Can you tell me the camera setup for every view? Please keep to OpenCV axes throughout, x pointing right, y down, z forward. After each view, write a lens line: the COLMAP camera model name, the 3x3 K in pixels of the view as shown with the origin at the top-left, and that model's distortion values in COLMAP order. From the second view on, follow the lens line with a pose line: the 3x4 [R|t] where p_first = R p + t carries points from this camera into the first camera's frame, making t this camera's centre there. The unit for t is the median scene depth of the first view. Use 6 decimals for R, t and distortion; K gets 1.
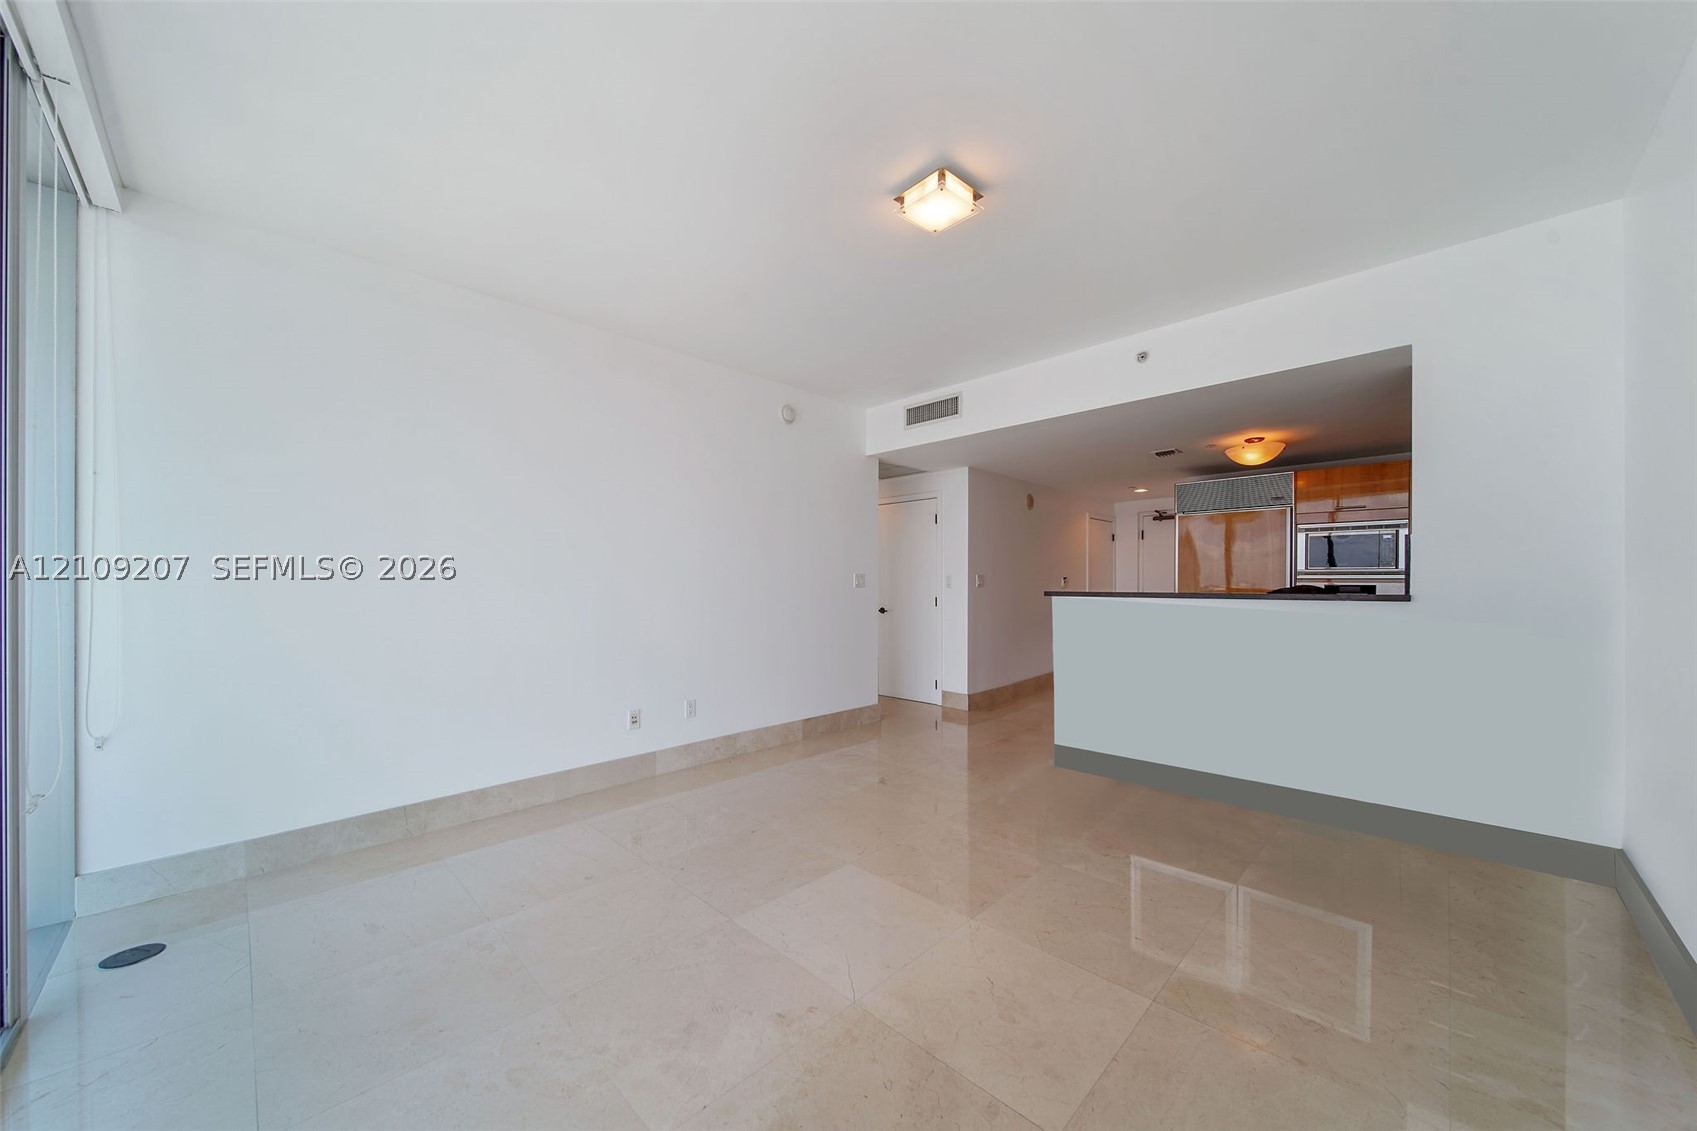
lens RADIAL K [[610.5, 0, 852.4], [0, 610.5, 573.8], [0, 0, 1]] dist [0.000222, -0.000152]
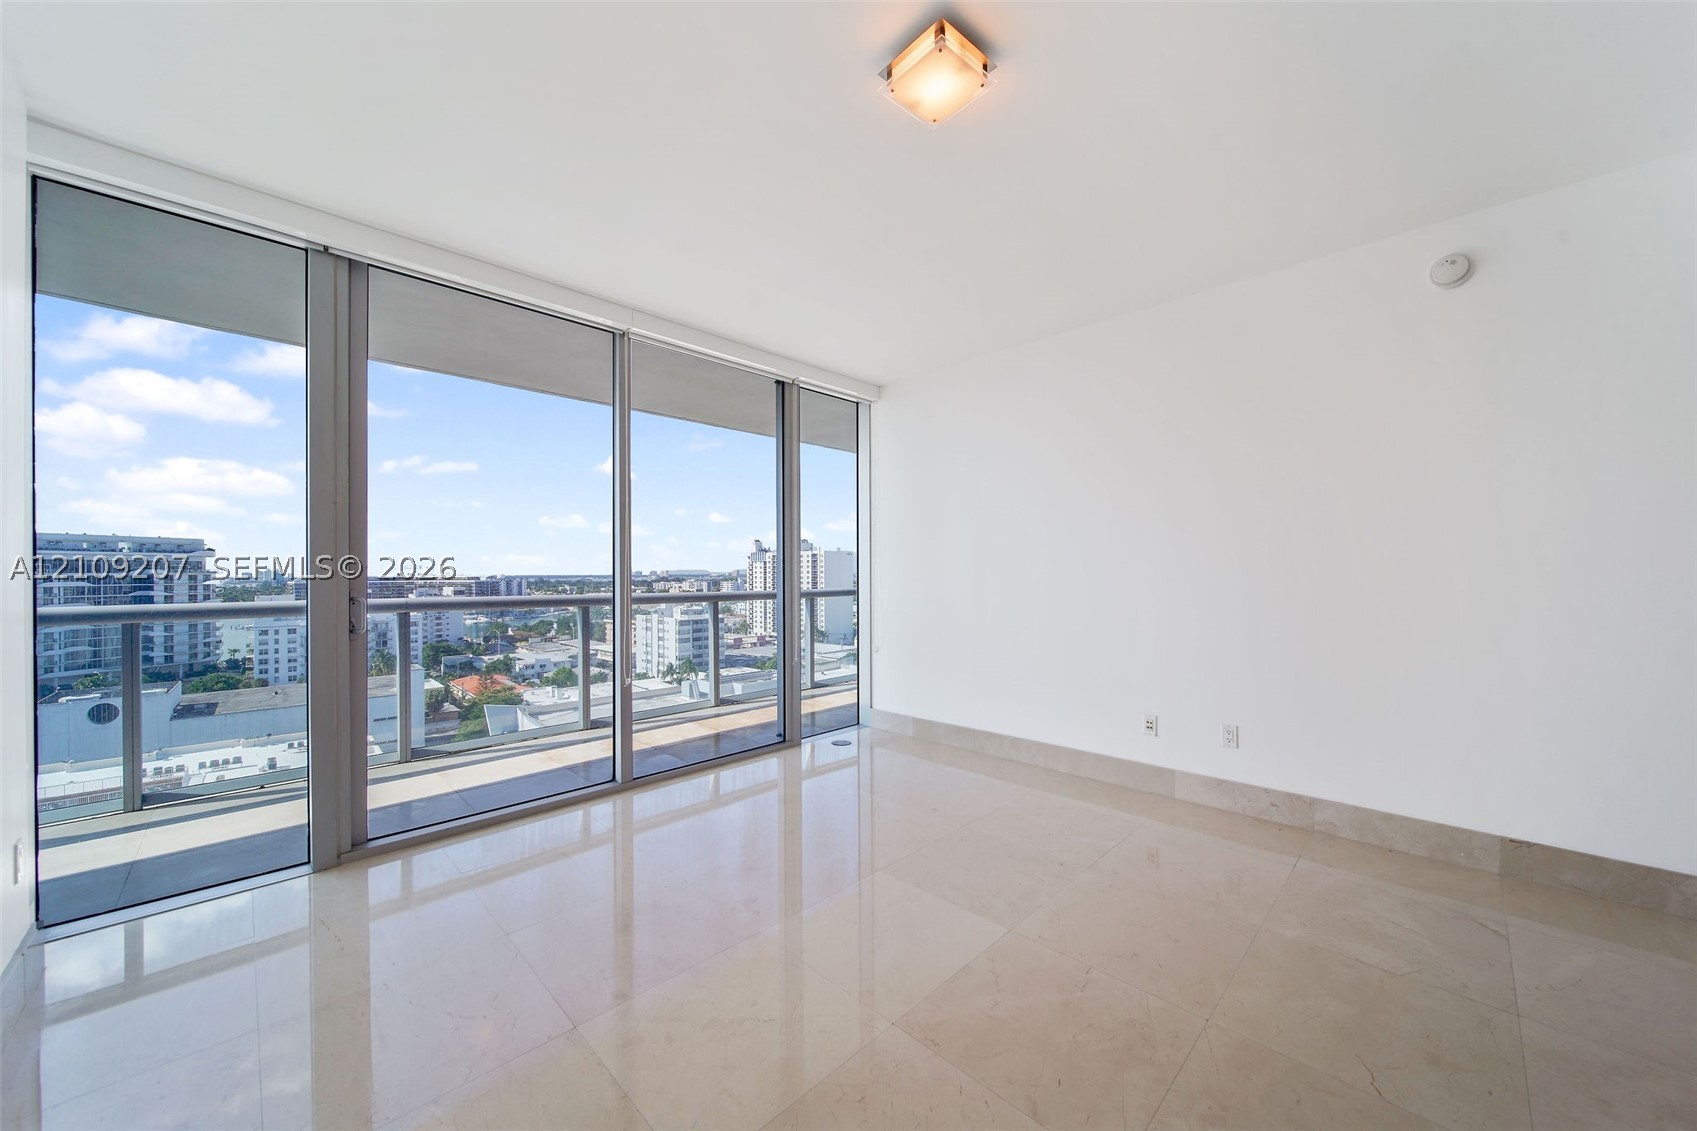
lens RADIAL K [[610.5, 0, 852.4], [0, 610.5, 573.8], [0, 0, 1]] dist [0.000222, -0.000152]
pose [[0.000353, 0.004101, -0.999992, 0.537551], [0.014401, 0.999888, 0.004106, 0.002964], [0.999896, -0.014402, 0.000294, 0.545037]]
